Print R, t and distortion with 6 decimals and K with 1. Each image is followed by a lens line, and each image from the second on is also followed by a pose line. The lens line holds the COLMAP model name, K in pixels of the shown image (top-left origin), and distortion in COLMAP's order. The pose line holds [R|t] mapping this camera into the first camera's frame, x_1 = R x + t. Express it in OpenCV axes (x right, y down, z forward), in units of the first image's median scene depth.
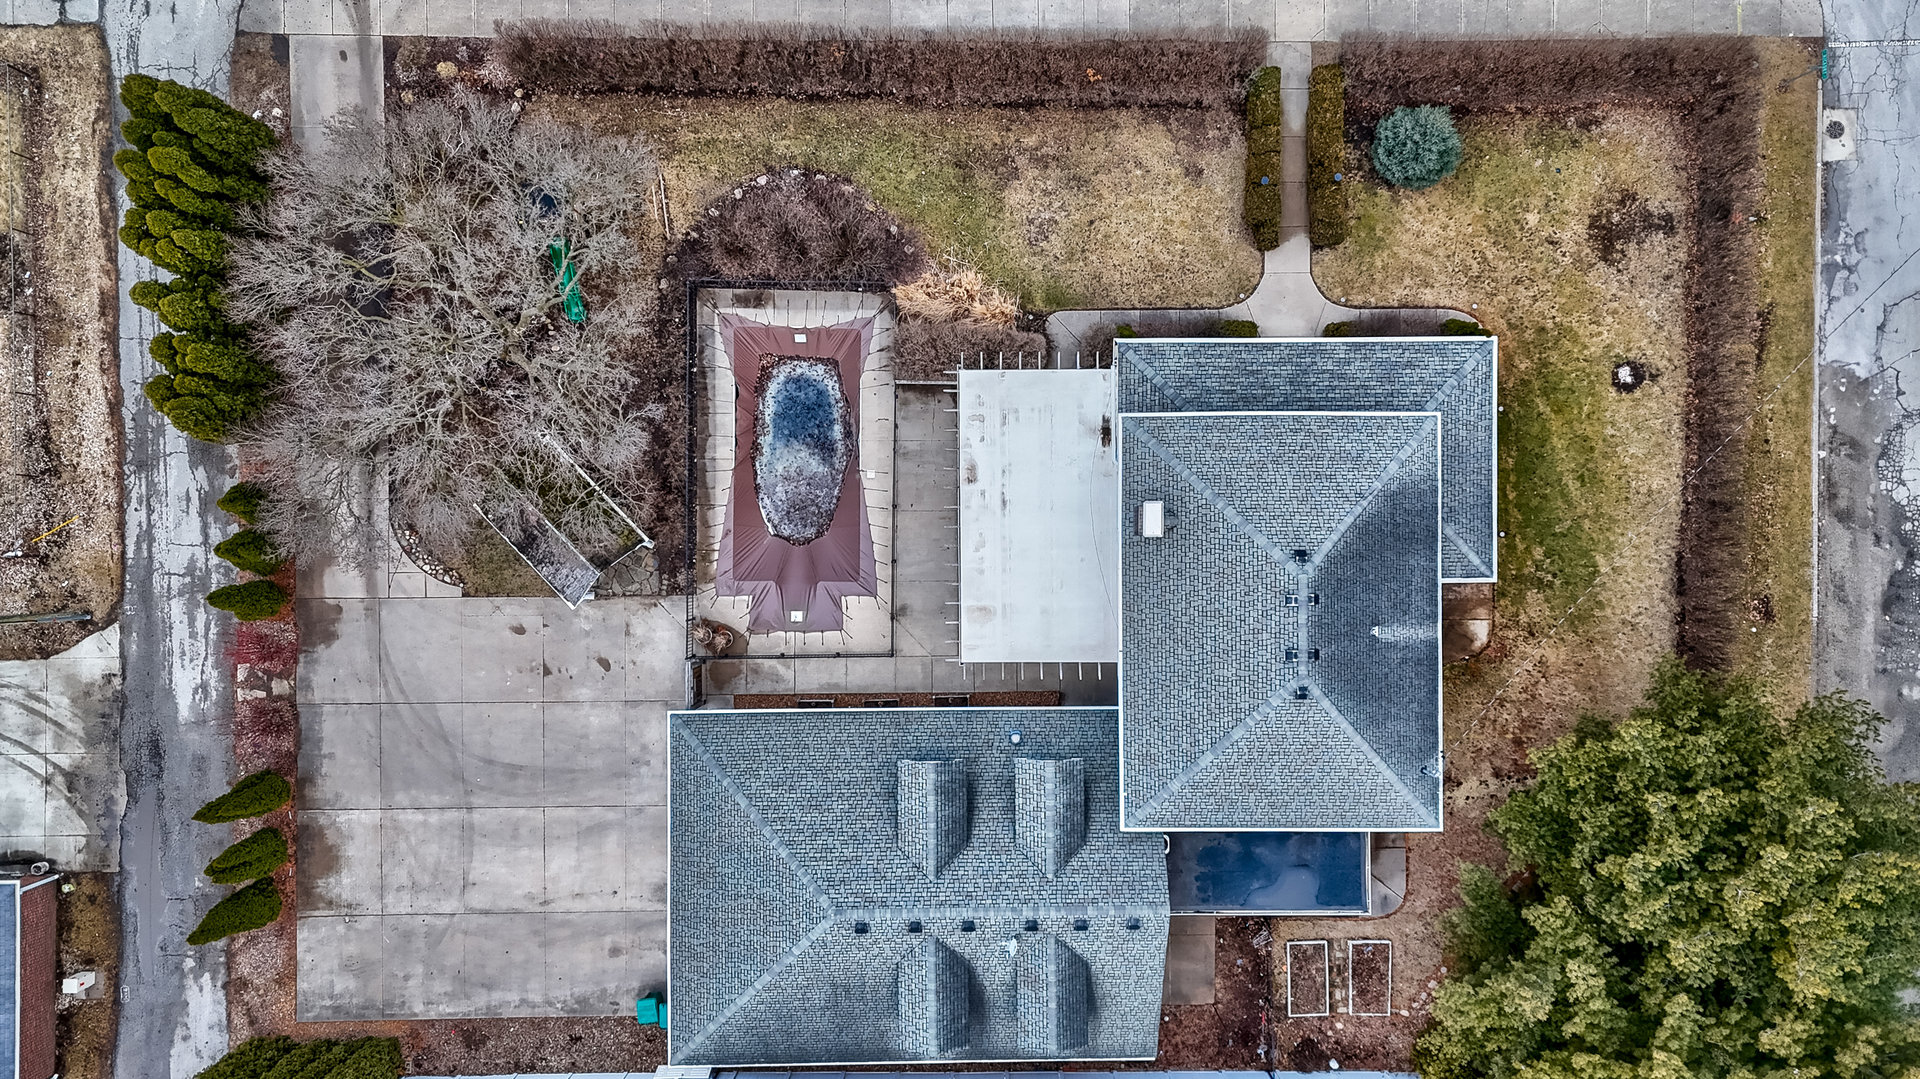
lens RADIAL K [[1484.5, 0, 1004.9], [0, 1484.5, 553.6], [0, 0, 1]] dist [0.091376, -0.057869]
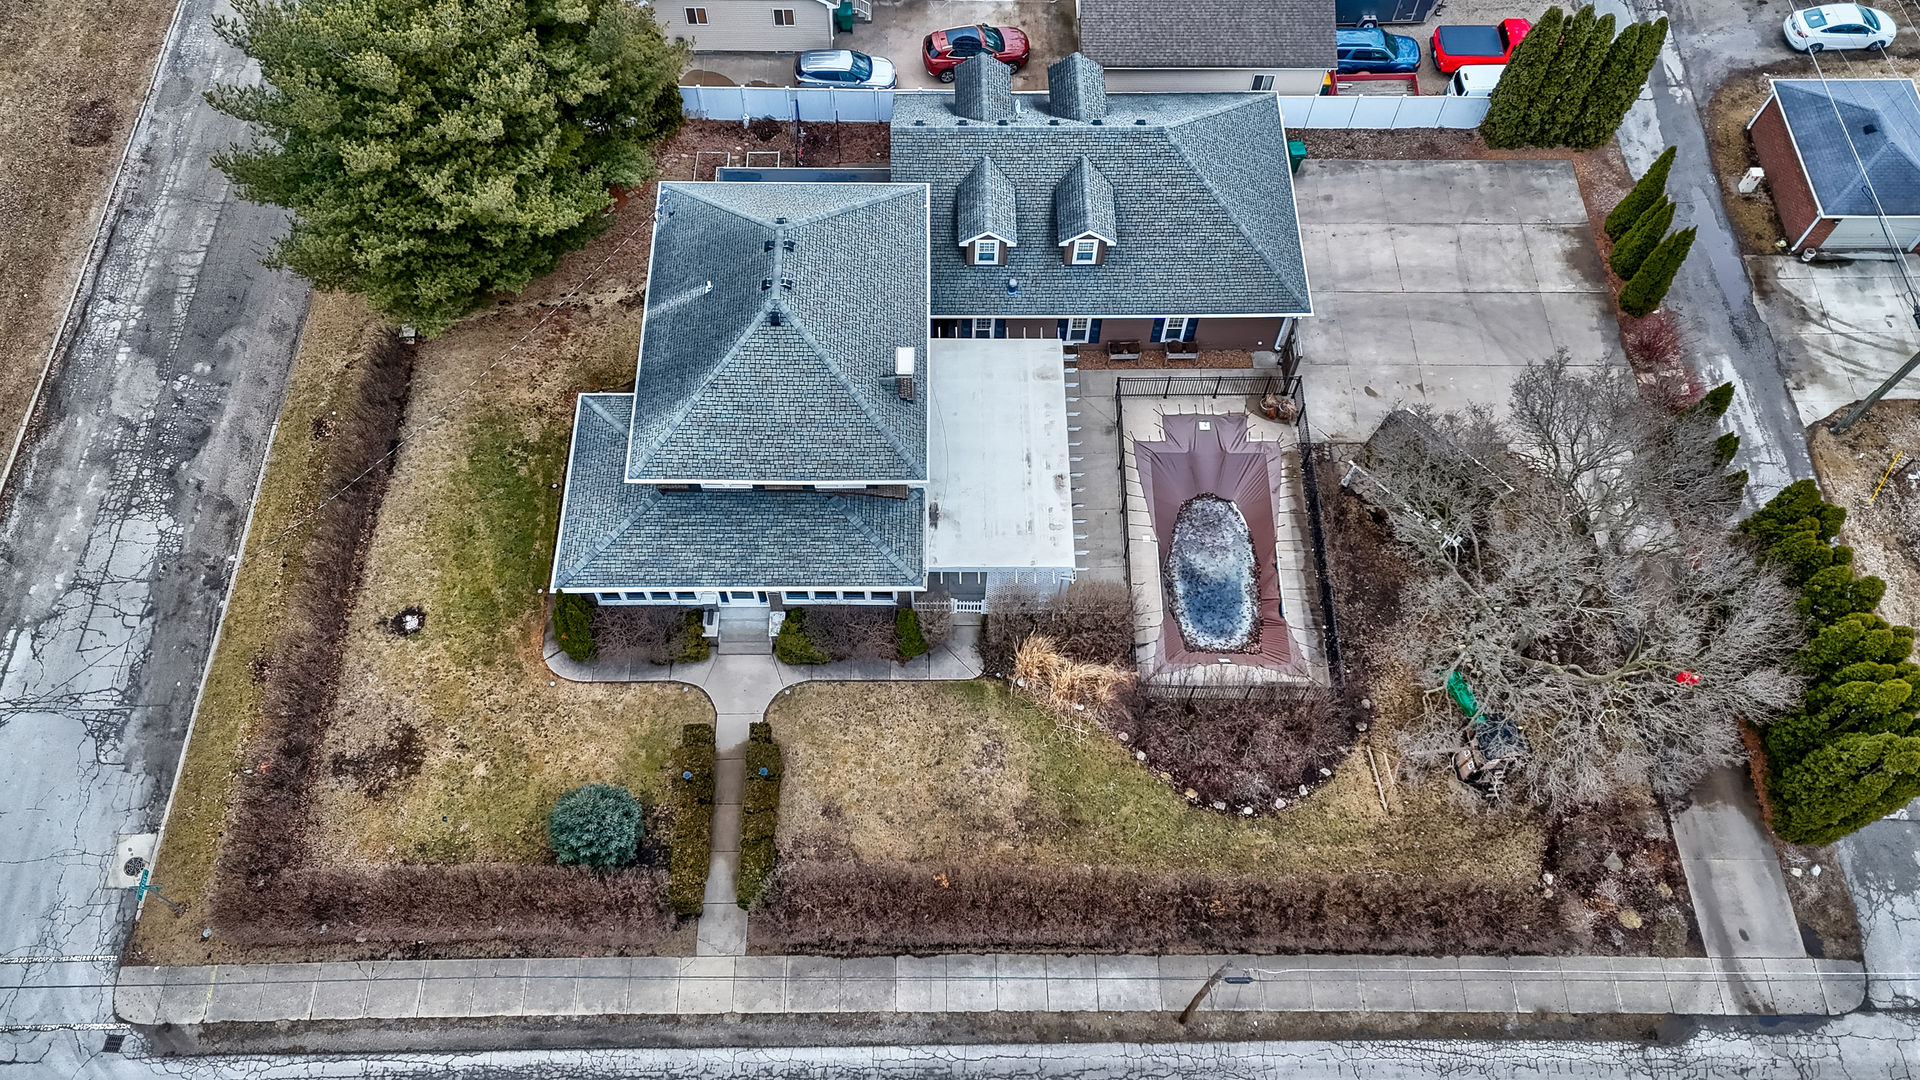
lens RADIAL K [[1402.0, 0, 943.9], [0, 1402.0, 539.0], [0, 0, 1]] dist [0.081685, -0.042200]
pose [[-0.999470, -0.015259, -0.028764, 0.082897], [-0.000254, -0.879706, 0.475518, -0.528873], [-0.032560, 0.475273, 0.879236, 0.124113]]
